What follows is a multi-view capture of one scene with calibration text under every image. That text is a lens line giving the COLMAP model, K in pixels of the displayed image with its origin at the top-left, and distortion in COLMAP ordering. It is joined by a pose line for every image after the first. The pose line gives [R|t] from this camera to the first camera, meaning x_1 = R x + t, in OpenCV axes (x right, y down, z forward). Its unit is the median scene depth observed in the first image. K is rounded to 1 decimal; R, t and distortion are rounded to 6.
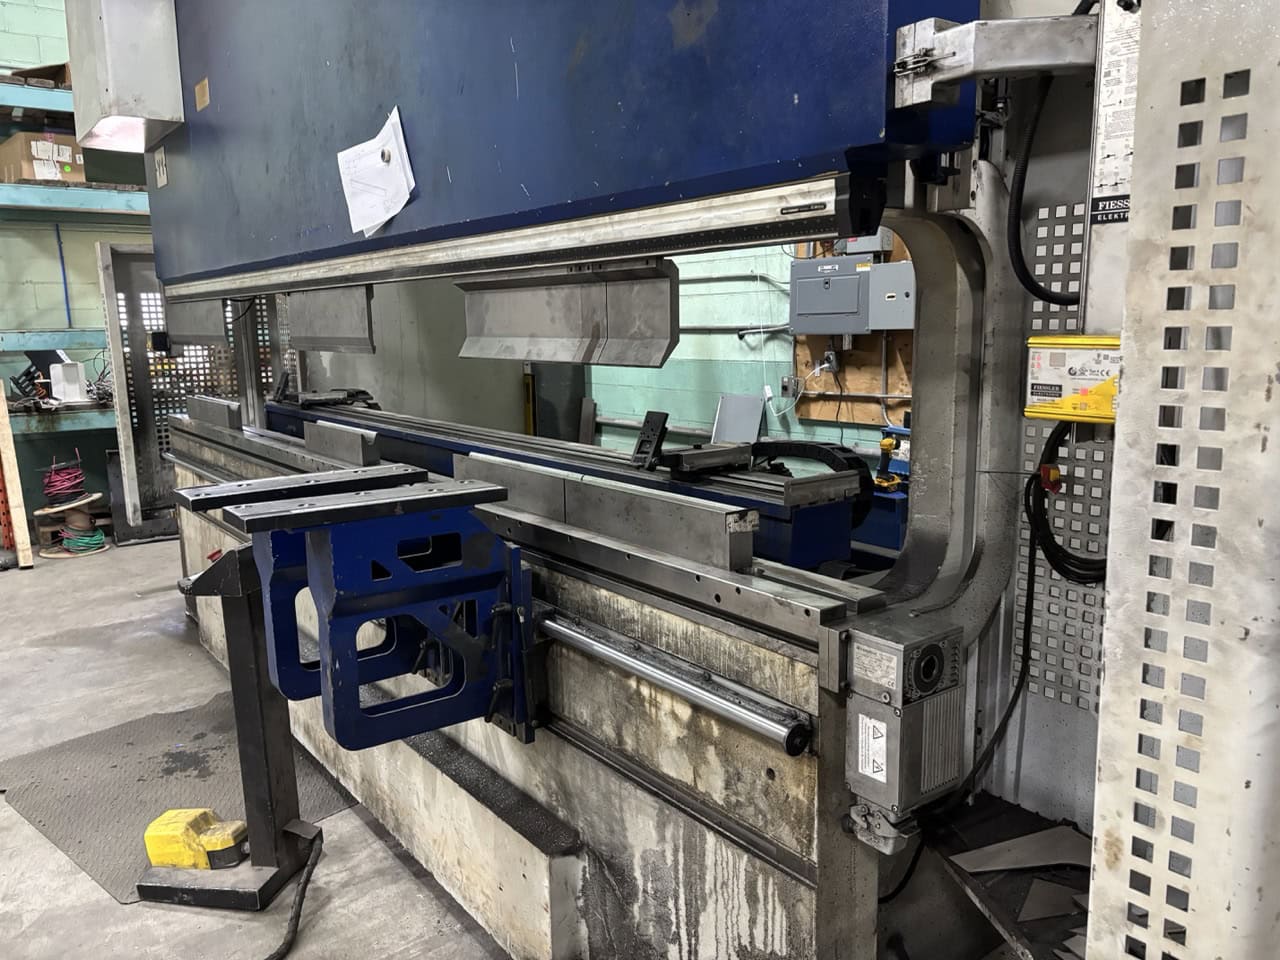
lens RADIAL K [[971.5, 0, 637.5], [0, 971.5, 478.7], [0, 0, 1]] dist [0.046442, -0.051487]
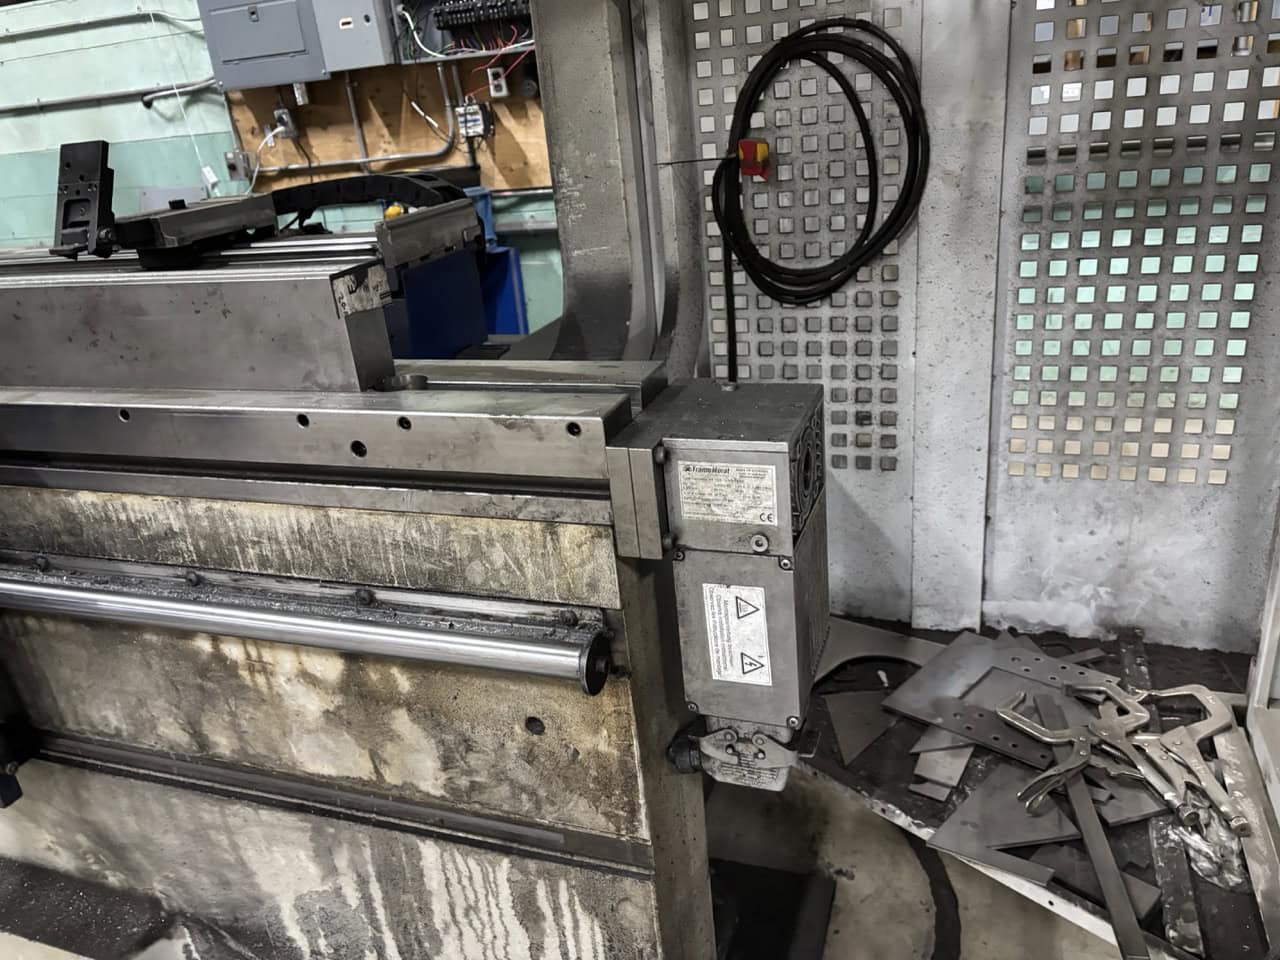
lens RADIAL K [[971.5, 0, 634.6], [0, 971.5, 482.1], [0, 0, 1]] dist [0.046442, -0.051487]
pose [[0.839259, -0.269581, 0.472198, -0.035975], [0.172859, 0.955668, 0.238366, 0.039515], [-0.515524, -0.118427, 0.848652, 0.444830]]
